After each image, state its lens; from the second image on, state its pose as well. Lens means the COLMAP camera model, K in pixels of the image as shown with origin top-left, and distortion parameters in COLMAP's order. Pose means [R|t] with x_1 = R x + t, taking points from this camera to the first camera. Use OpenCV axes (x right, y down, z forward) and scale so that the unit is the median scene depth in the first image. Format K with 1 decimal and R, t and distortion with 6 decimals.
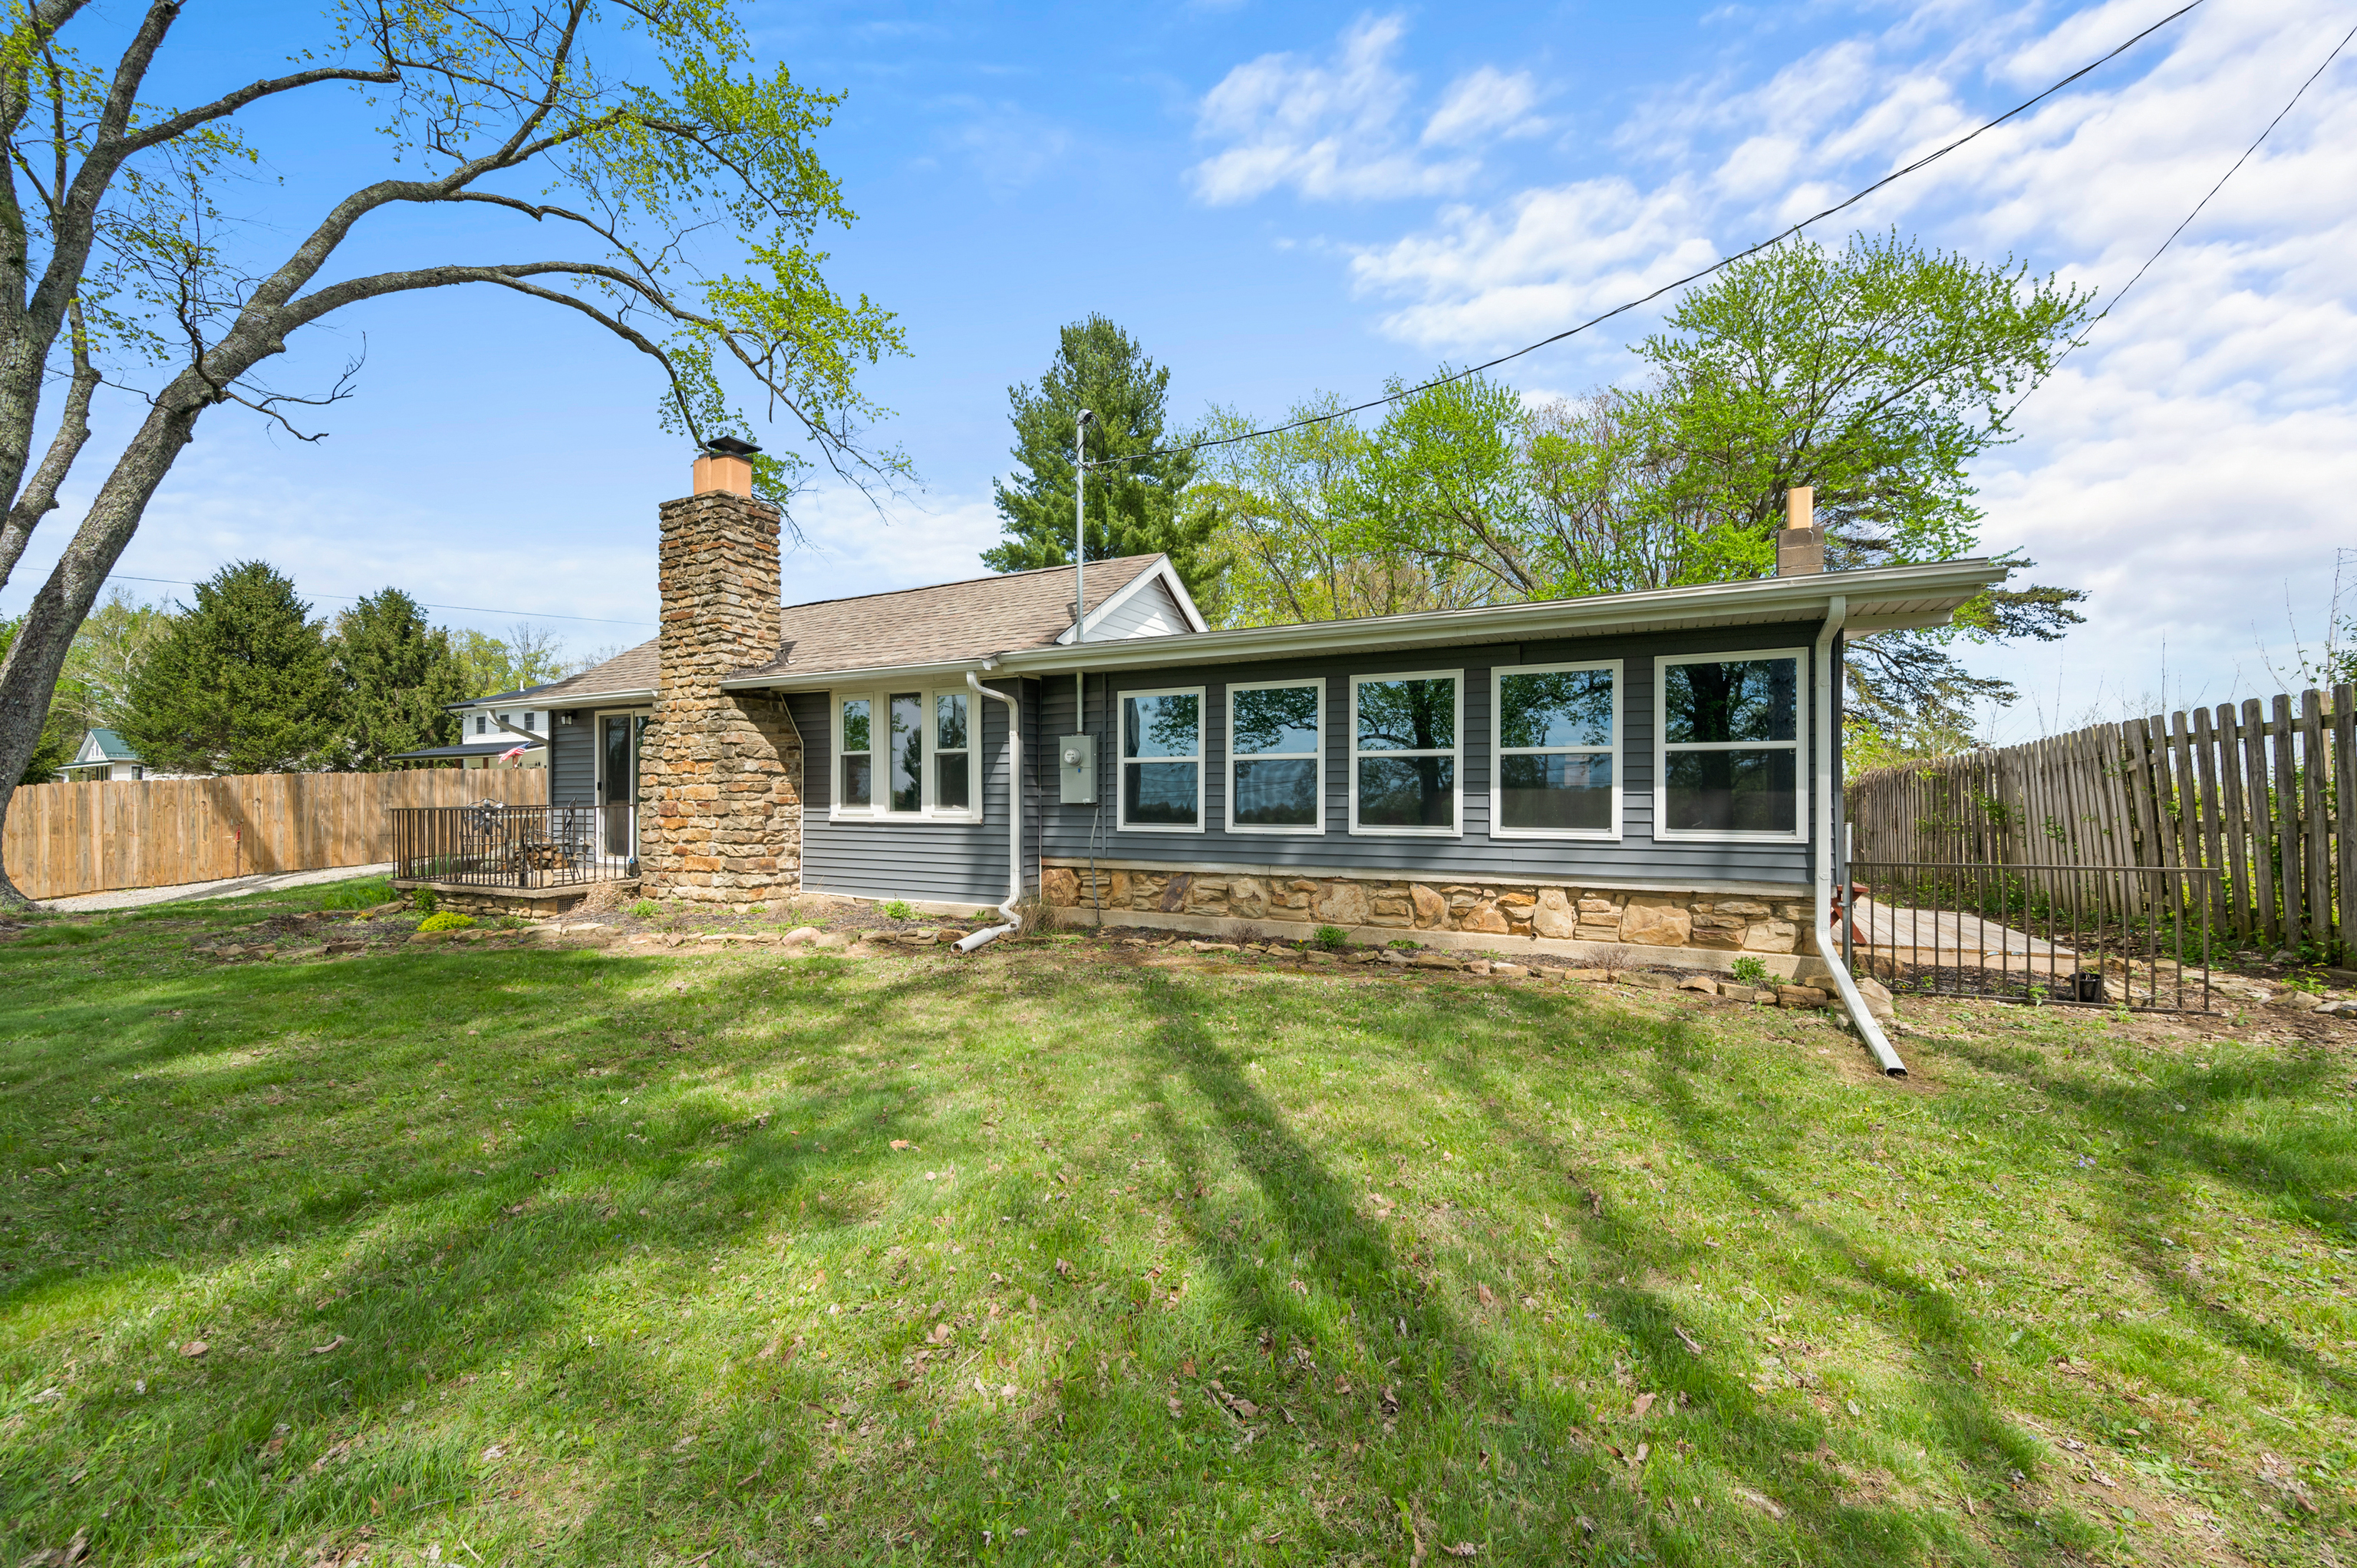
lens RADIAL K [[935.5, 0, 1174.9], [0, 935.5, 779.8], [0, 0, 1]] dist [0.000936, -0.000165]
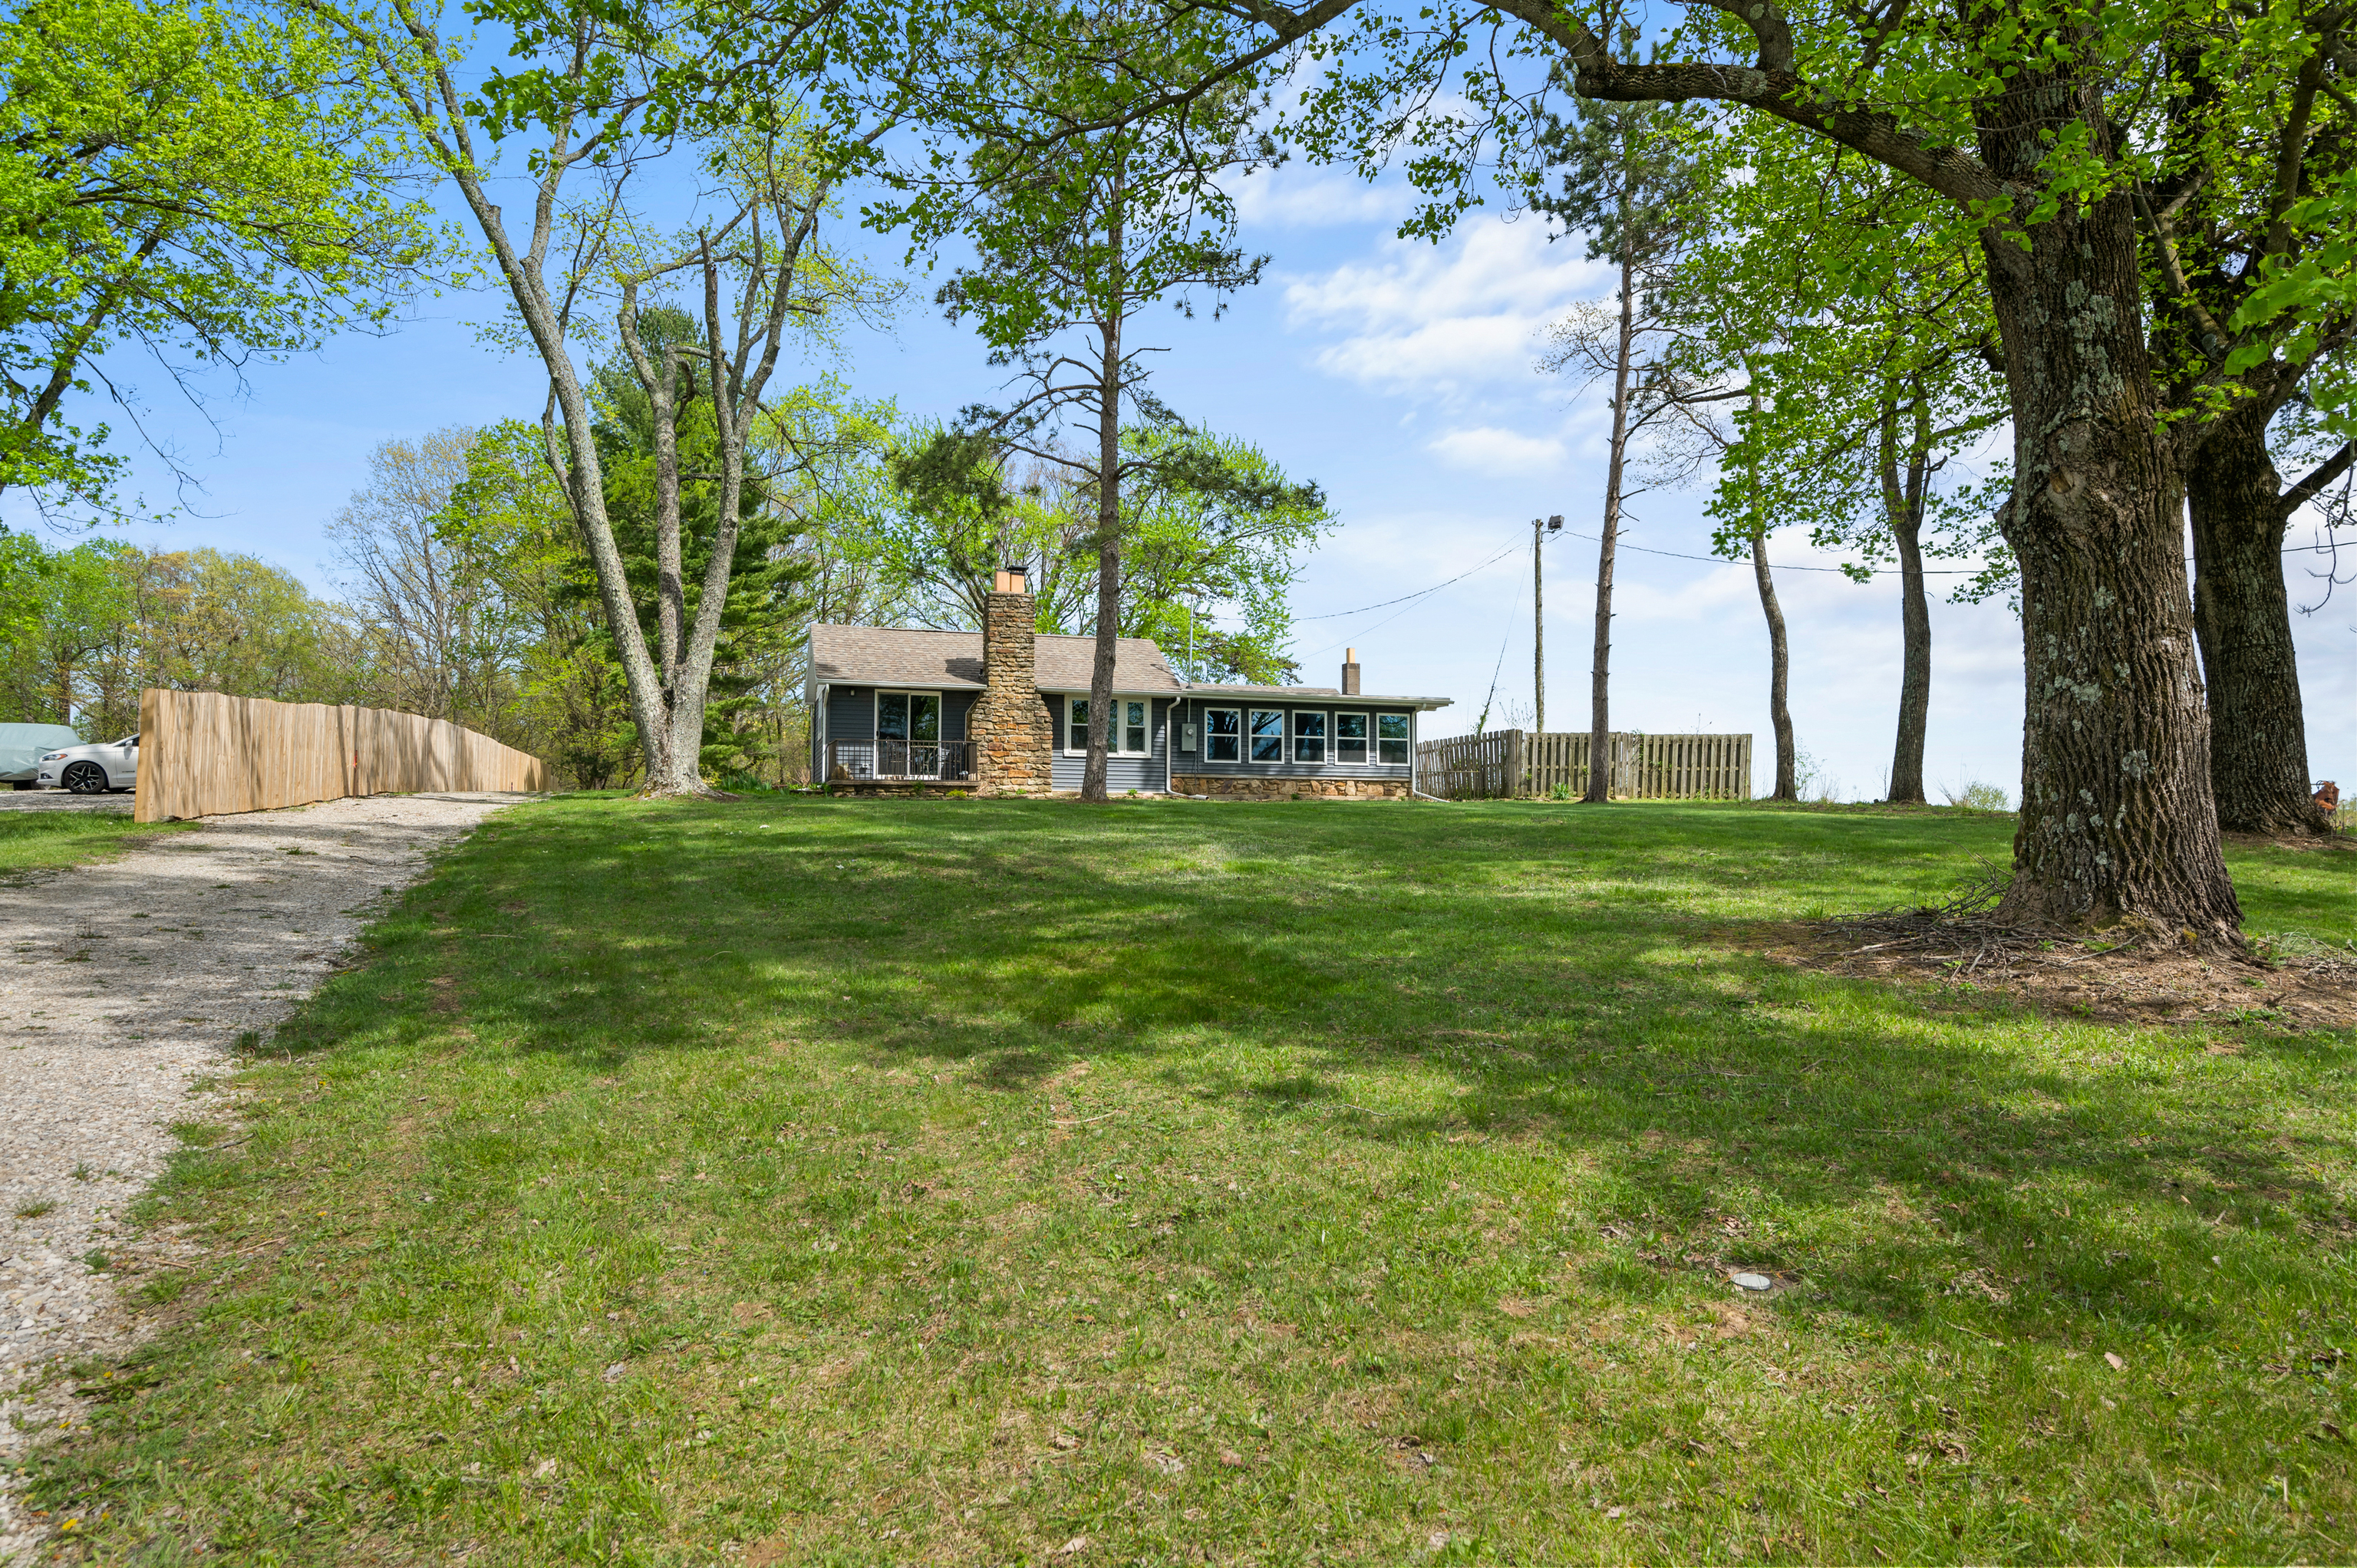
lens RADIAL K [[1370.1, 0, 1171.5], [0, 1370.1, 761.9], [0, 0, 1]] dist [-0.000033, -0.000009]
pose [[0.699625, 0.041158, 0.713324, -2.430835], [-0.017467, 0.999026, -0.040511, 0.179977], [-0.714297, 0.015883, 0.699663, -1.341263]]
